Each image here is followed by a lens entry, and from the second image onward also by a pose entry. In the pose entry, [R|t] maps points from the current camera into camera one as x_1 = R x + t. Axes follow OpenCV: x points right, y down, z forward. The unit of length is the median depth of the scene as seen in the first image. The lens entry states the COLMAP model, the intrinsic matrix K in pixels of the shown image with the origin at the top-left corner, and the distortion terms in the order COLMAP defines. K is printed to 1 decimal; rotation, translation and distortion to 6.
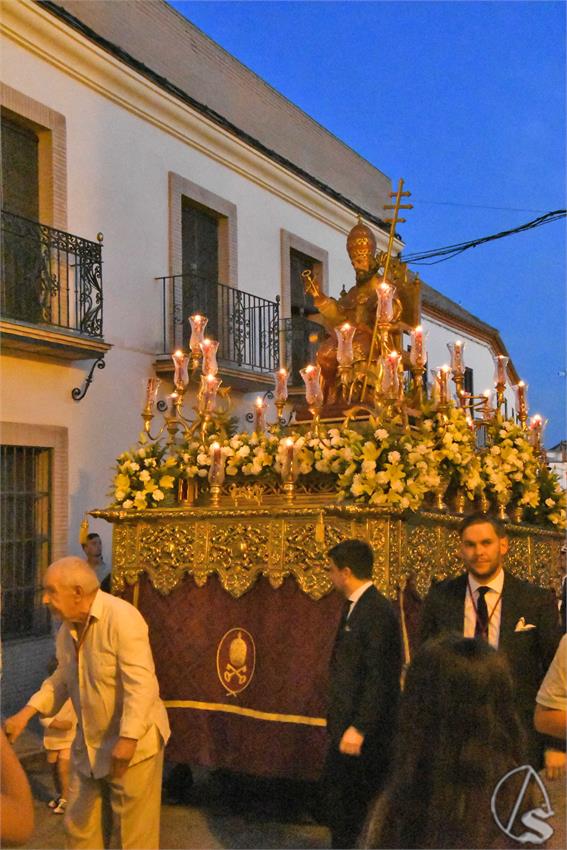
lens RADIAL K [[955.9, 0, 283.5], [0, 955.9, 425.0], [0, 0, 1]] dist [0.011801, 0.017309]
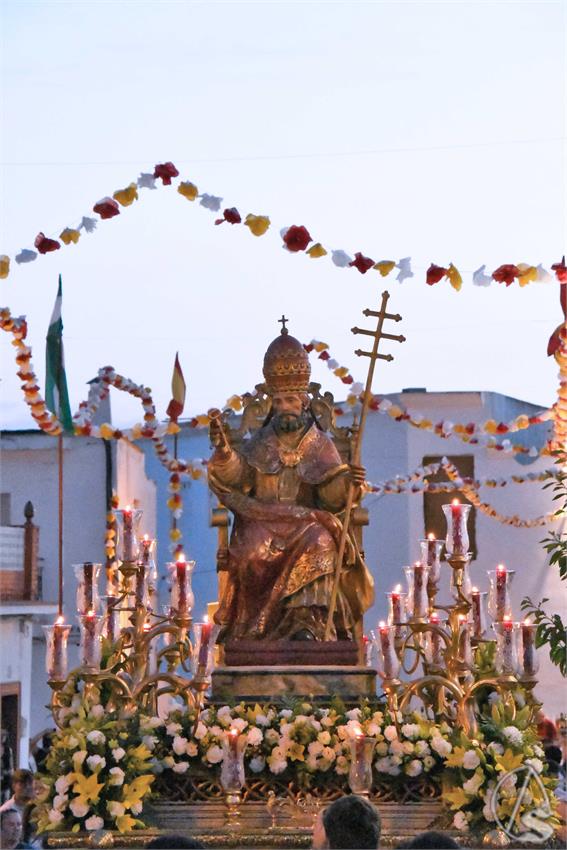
lens RADIAL K [[3374.4, 0, 283.5], [0, 3374.4, 425.0], [0, 0, 1]] dist [1.017918, 8.436252]
pose [[0.847554, 0.033003, 0.529681, -1.364356], [-0.064112, 0.997122, 0.040459, -0.303688], [-0.526822, -0.068250, 0.847231, -1.082491]]
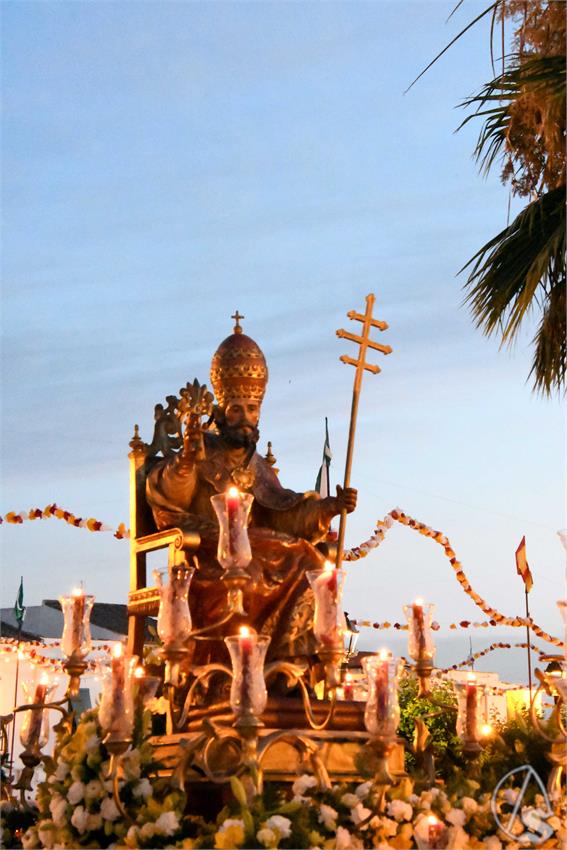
lens RADIAL K [[1680.8, 0, 283.5], [0, 1680.8, 425.0], [0, 0, 1]] dist [0.364959, 0.608053]
pose [[0.421328, 0.187522, 0.887309, -0.907110], [-0.120351, 0.981297, -0.150238, -0.032830], [-0.898887, -0.043489, 0.436016, 0.728456]]
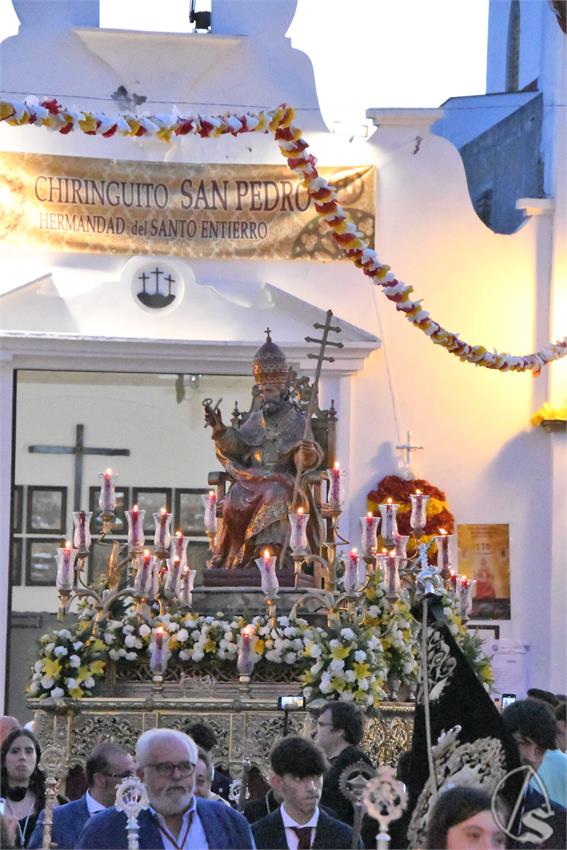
lens RADIAL K [[3374.4, 0, 283.5], [0, 3374.4, 425.0], [0, 0, 1]] dist [1.017918, 8.436252]
pose [[0.961416, 0.019524, 0.274405, -0.905533], [-0.038898, 0.997105, 0.065340, -0.419334], [-0.272335, -0.073492, 0.959392, -2.320733]]
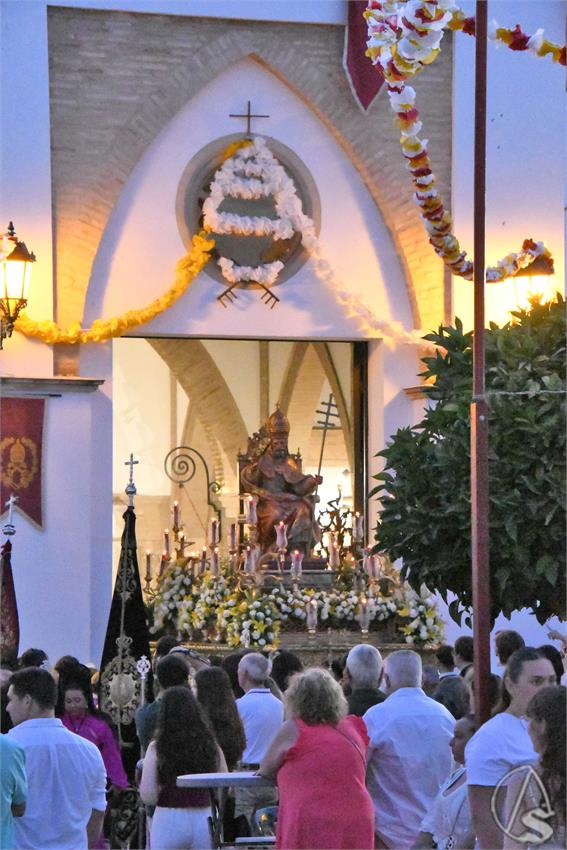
lens RADIAL K [[3374.4, 0, 283.5], [0, 3374.4, 425.0], [0, 0, 1]] dist [1.017918, 8.436252]
pose [[0.598928, 0.013607, 0.800687, -4.533350], [-0.106137, 0.992384, 0.062527, -0.605298], [-0.793738, -0.122431, 0.595811, -2.196143]]
